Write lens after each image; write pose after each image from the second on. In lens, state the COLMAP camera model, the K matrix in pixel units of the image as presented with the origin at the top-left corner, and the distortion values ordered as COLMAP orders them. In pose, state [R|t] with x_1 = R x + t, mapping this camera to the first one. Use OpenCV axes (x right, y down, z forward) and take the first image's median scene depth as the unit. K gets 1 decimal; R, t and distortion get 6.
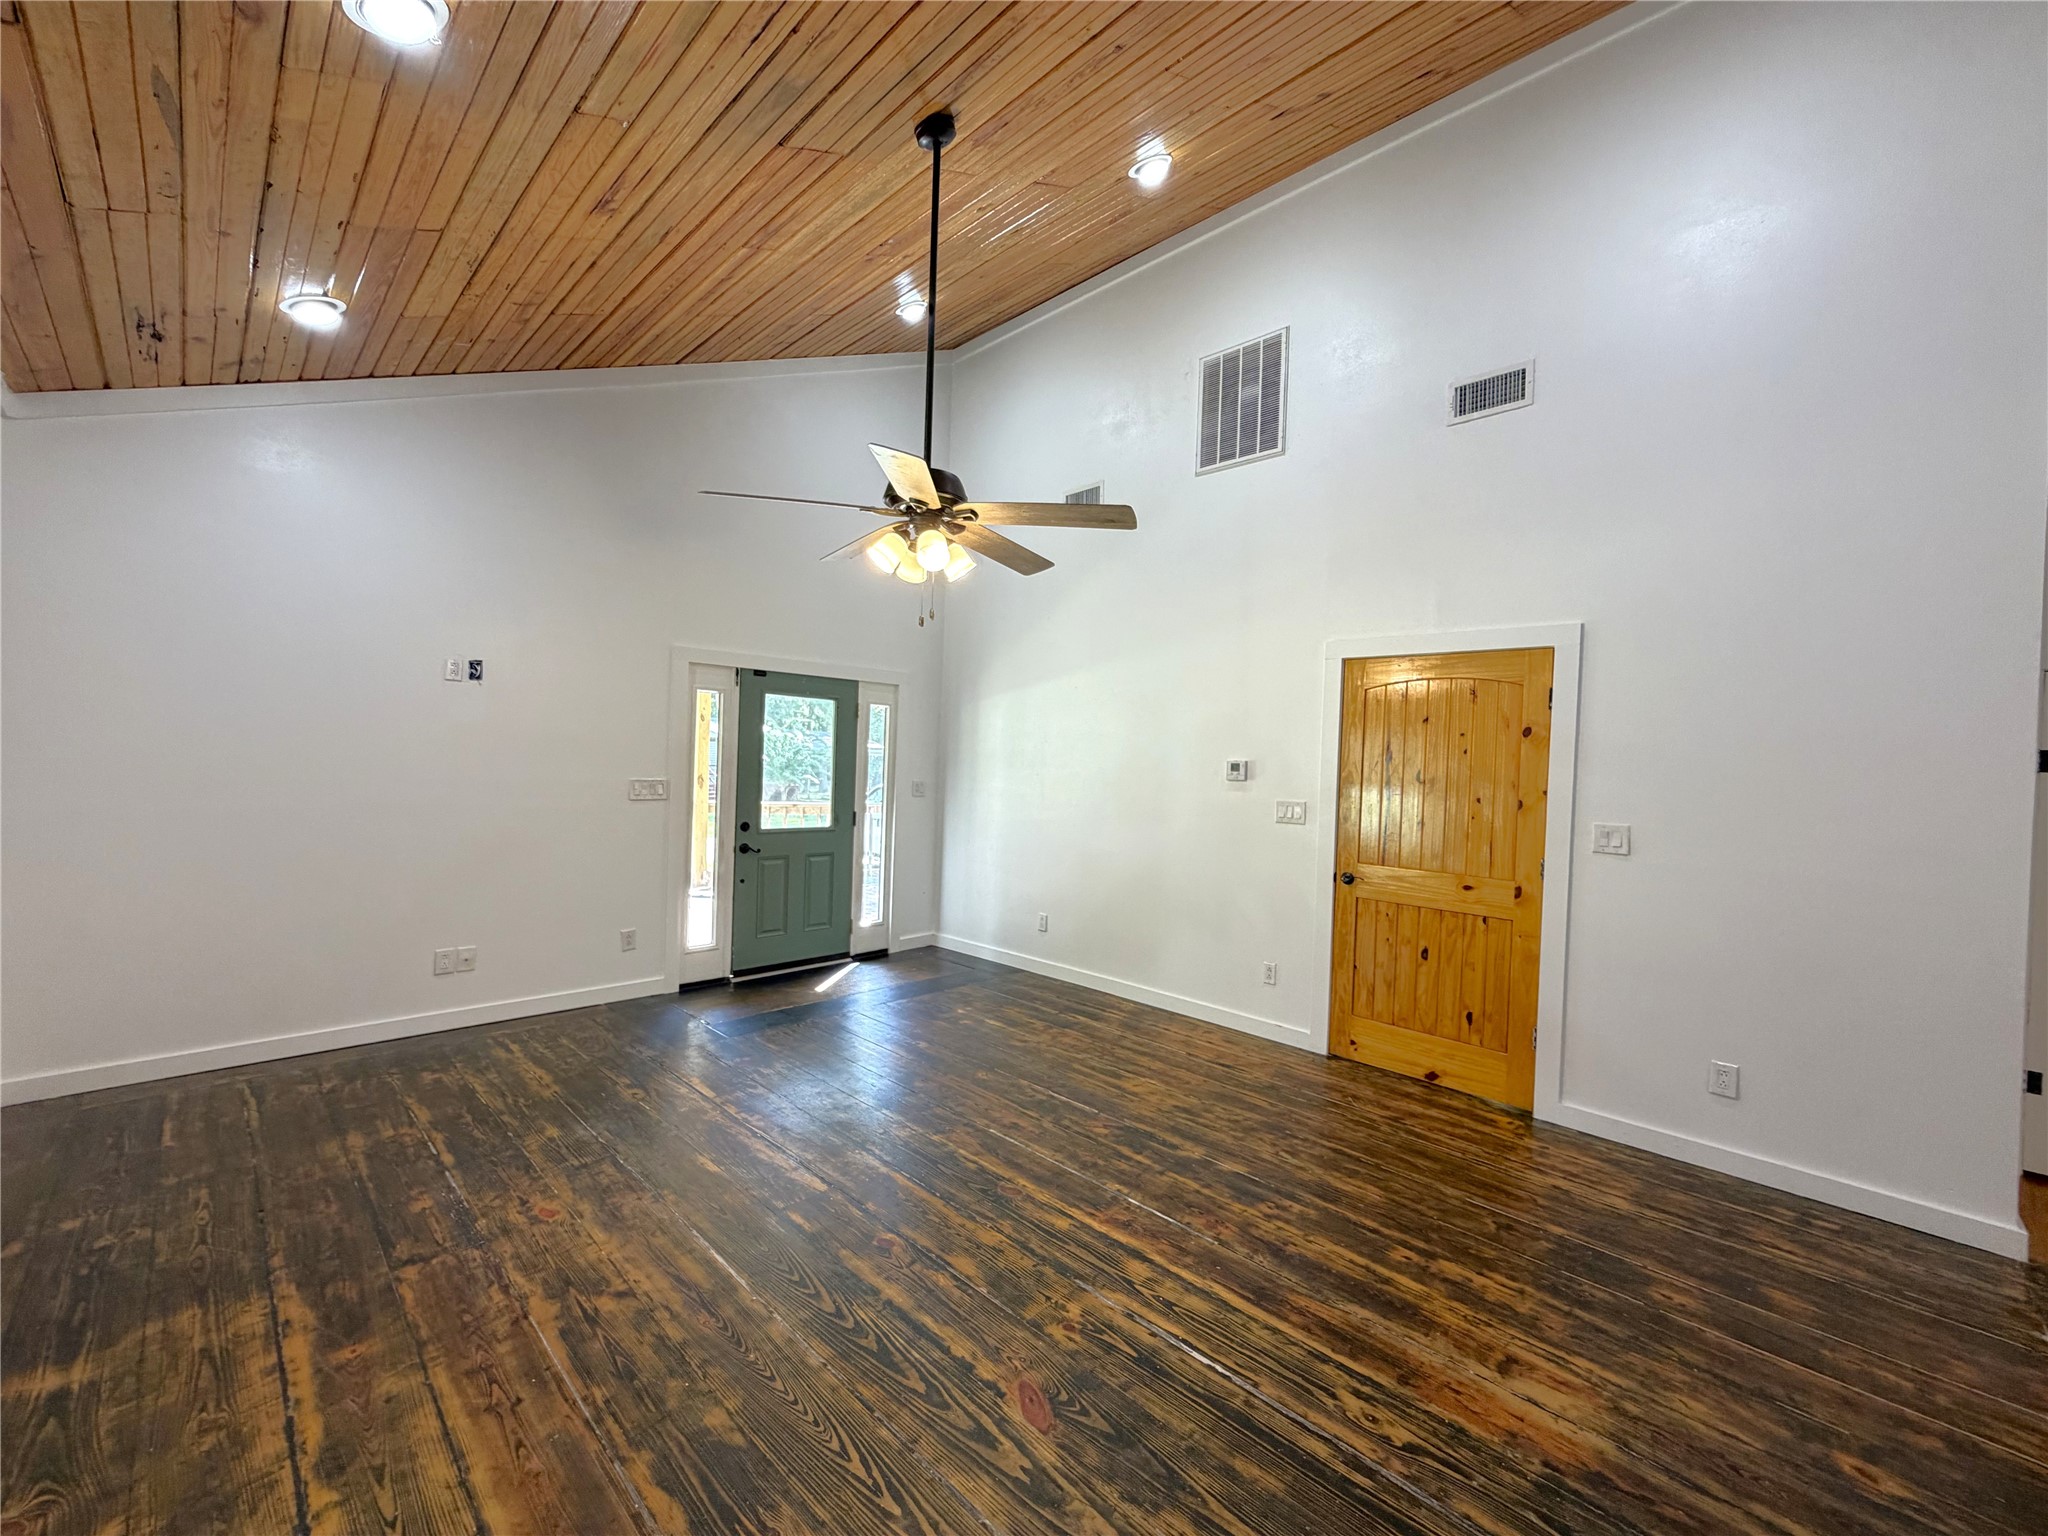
lens RADIAL K [[818.6, 0, 1017.0], [0, 818.6, 768.7], [0, 0, 1]] dist [-0.001045, 0.000411]
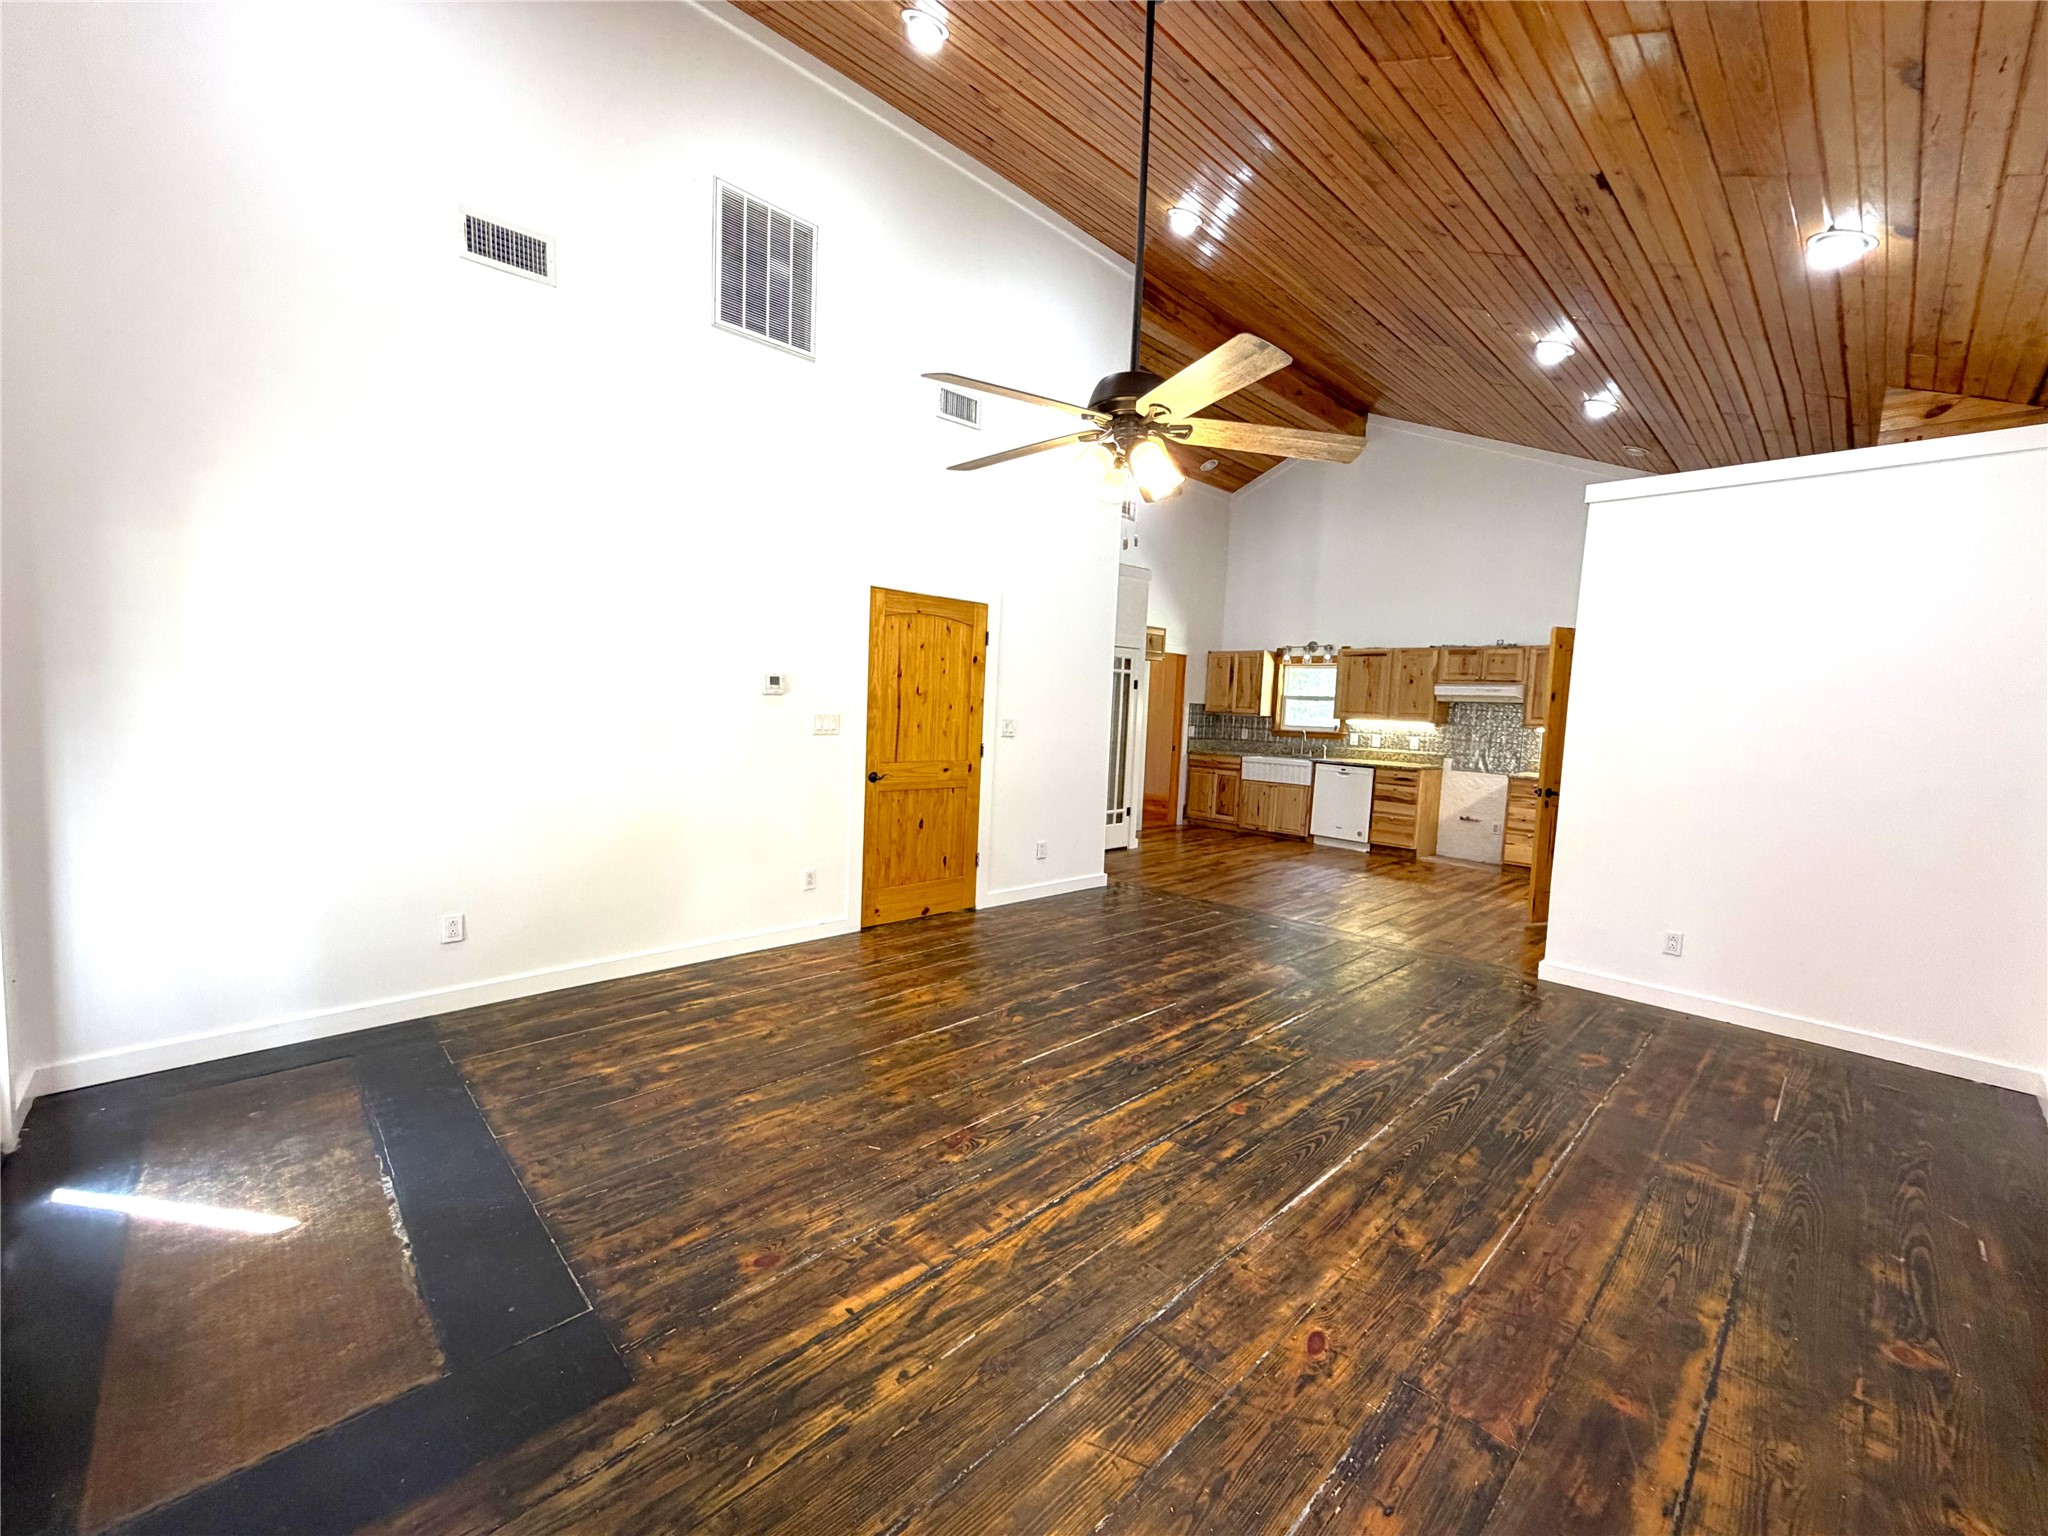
lens RADIAL K [[818.6, 0, 1017.0], [0, 818.6, 768.7], [0, 0, 1]] dist [-0.001045, 0.000411]
pose [[0.025966, -0.118266, 0.992642, -1.185027], [-0.030174, 0.992432, 0.119030, -0.038003], [-0.999207, -0.033042, 0.022201, 1.208377]]
